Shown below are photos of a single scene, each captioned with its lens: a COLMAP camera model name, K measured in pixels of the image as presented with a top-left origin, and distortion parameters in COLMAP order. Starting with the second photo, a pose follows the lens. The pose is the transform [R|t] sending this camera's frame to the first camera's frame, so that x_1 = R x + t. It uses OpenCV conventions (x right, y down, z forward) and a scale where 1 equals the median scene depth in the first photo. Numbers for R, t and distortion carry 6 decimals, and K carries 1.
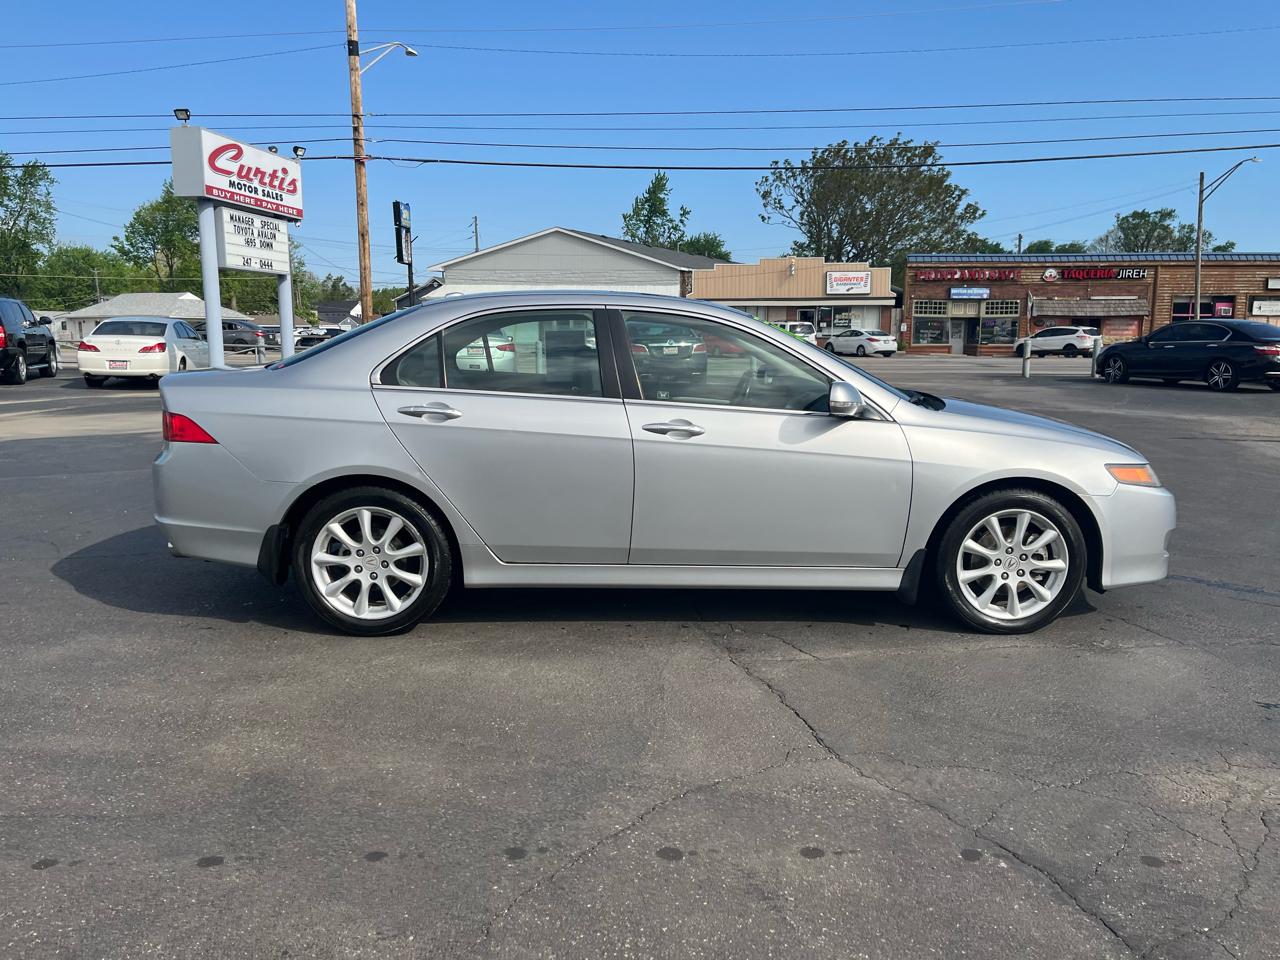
lens RADIAL K [[968.7, 0, 651.8], [0, 968.7, 477.1], [0, 0, 1]] dist [0.062767, -0.075030]
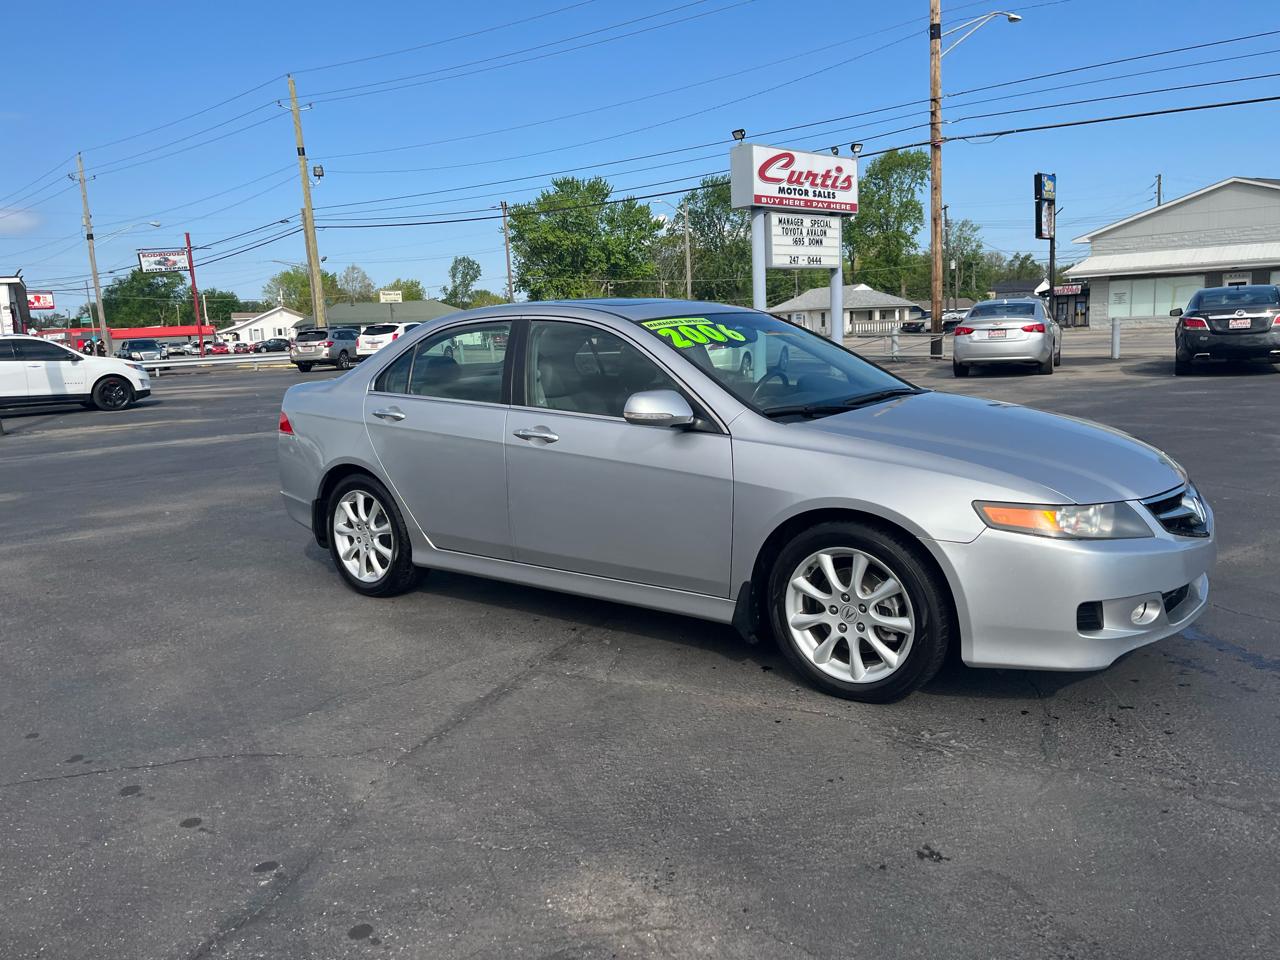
lens RADIAL K [[968.7, 0, 651.2], [0, 968.7, 475.2], [0, 0, 1]] dist [0.062767, -0.075030]
pose [[0.777353, 0.058754, -0.626315, 0.156295], [-0.047922, 0.998267, 0.034168, -0.009816], [0.627236, 0.003454, 0.778821, 0.055869]]
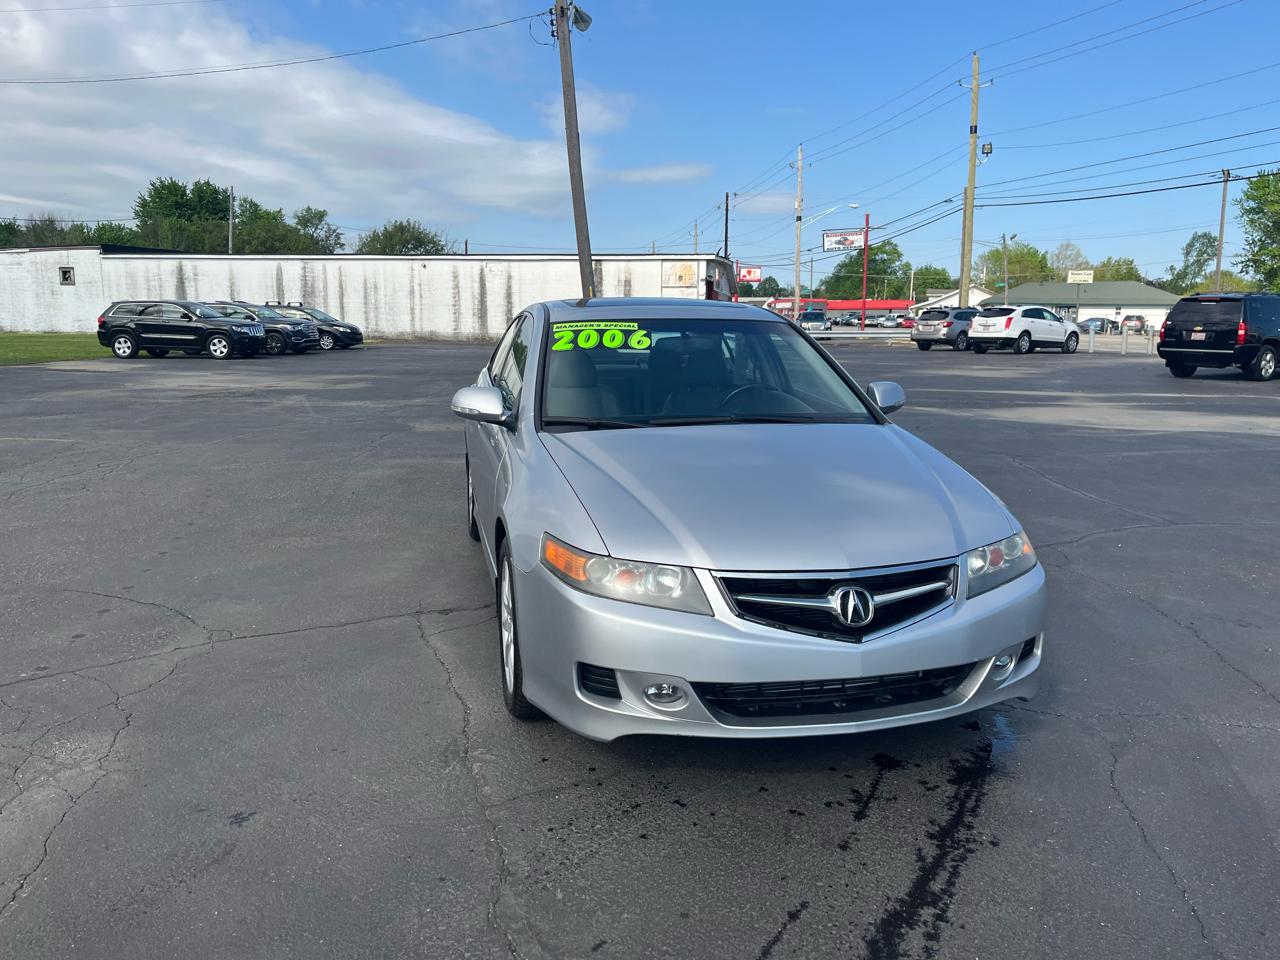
lens RADIAL K [[968.7, 0, 652.1], [0, 968.7, 486.9], [0, 0, 1]] dist [0.062767, -0.075030]
pose [[0.198196, 0.169265, -0.965437, 0.245914], [-0.155773, 0.977897, 0.139470, -0.033332], [0.967705, 0.122746, 0.220182, 0.193909]]
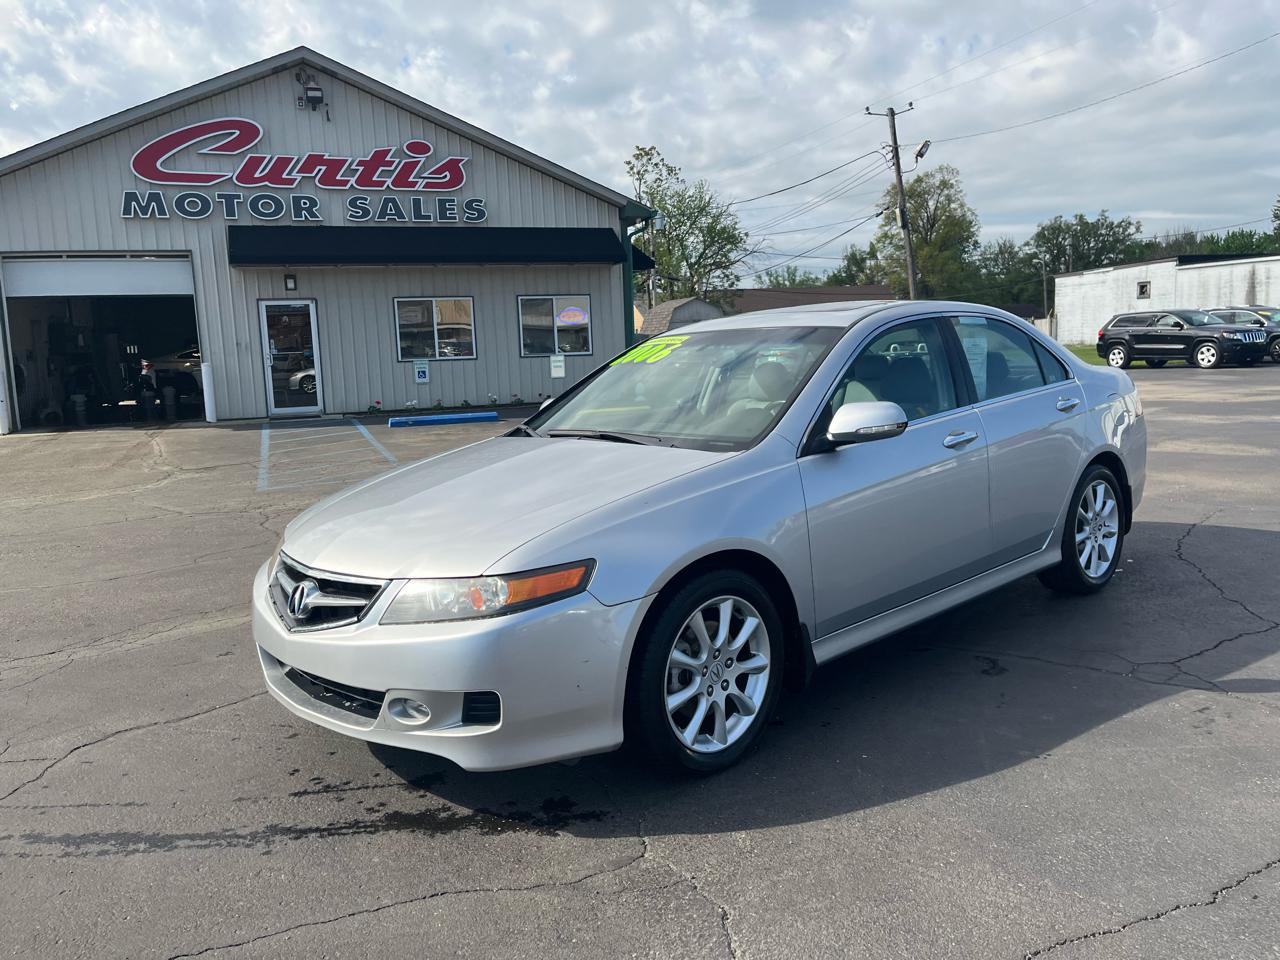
lens RADIAL K [[968.7, 0, 651.4], [0, 968.7, 470.0], [0, 0, 1]] dist [0.062767, -0.075030]
pose [[-0.754334, 0.112777, -0.646731, 0.176893], [-0.059658, 0.969282, 0.238607, -0.060928], [0.653774, 0.218572, -0.724435, 0.393461]]
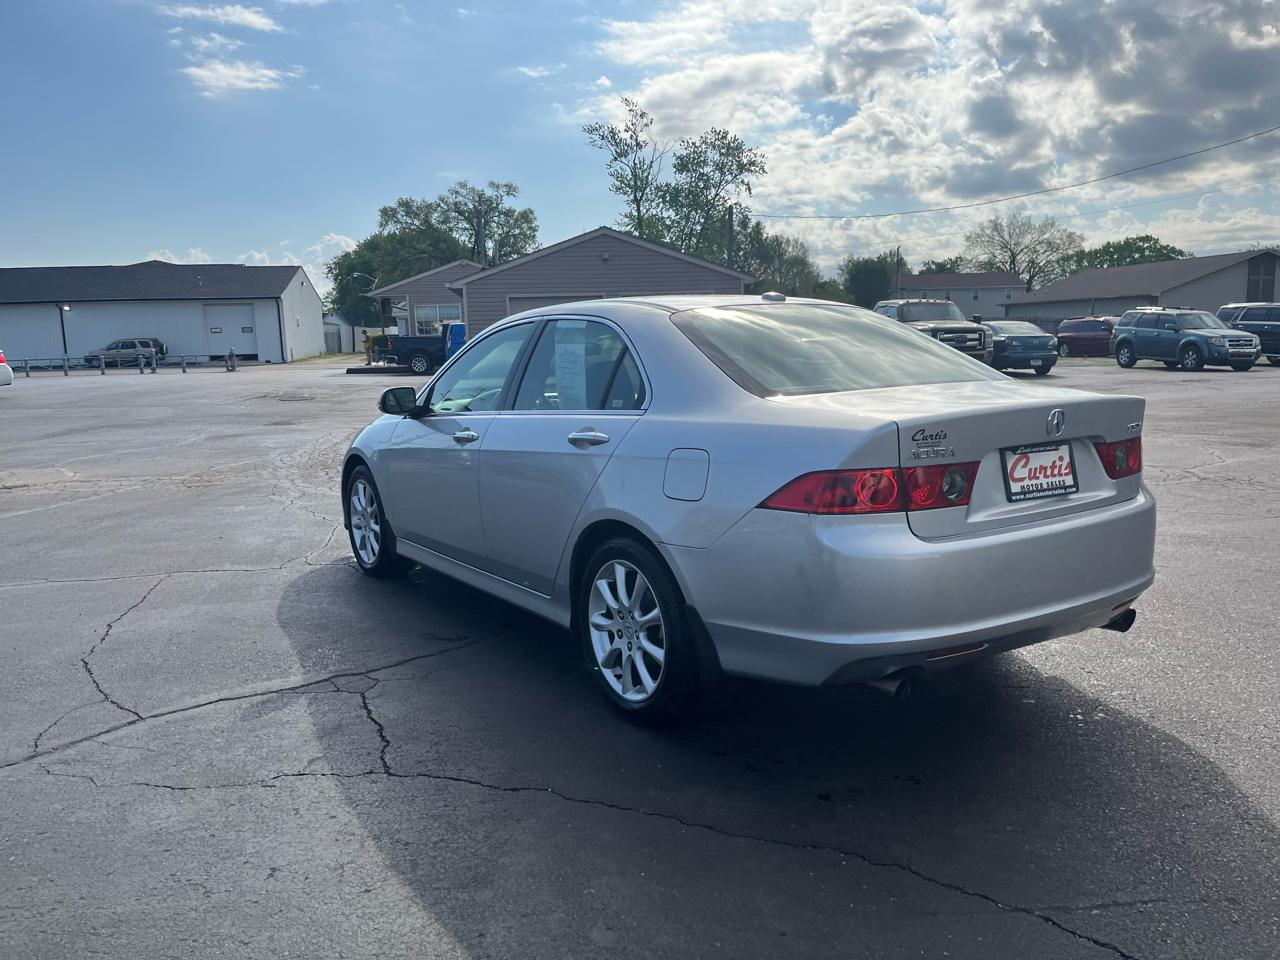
lens RADIAL K [[968.7, 0, 649.7], [0, 968.7, 496.7], [0, 0, 1]] dist [0.062767, -0.075030]
pose [[-0.533574, -0.129218, 0.835824, -0.201554], [0.149243, 0.958366, 0.243437, -0.057359], [-0.832482, 0.254632, -0.492074, 0.365759]]
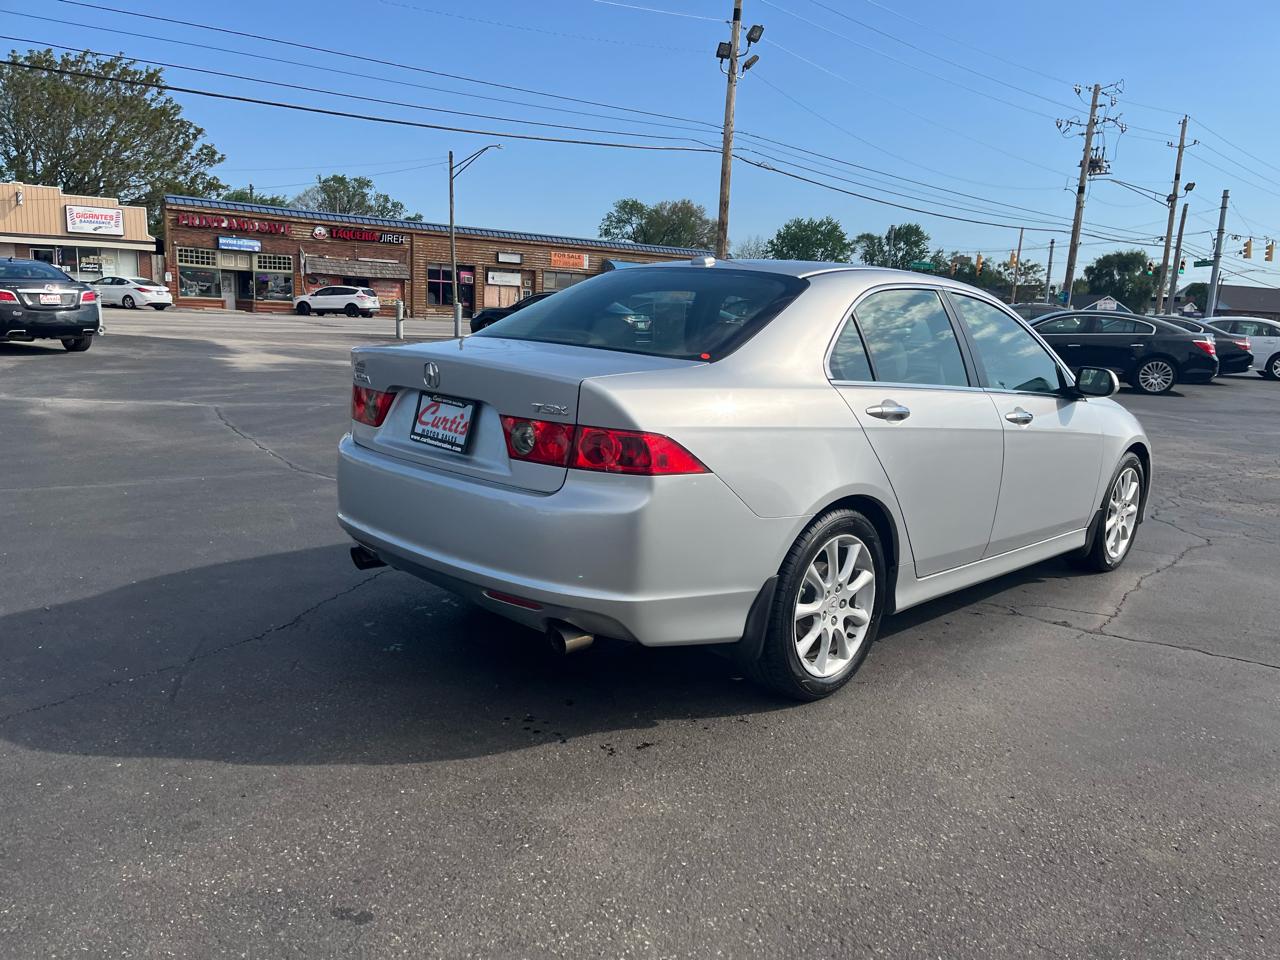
lens RADIAL K [[968.7, 0, 650.8], [0, 968.7, 489.6], [0, 0, 1]] dist [0.062767, -0.075030]
pose [[0.713514, -0.100650, 0.693374, -0.193263], [0.060763, 0.994789, 0.081876, -0.016445], [-0.698002, -0.016289, 0.715911, 0.111191]]
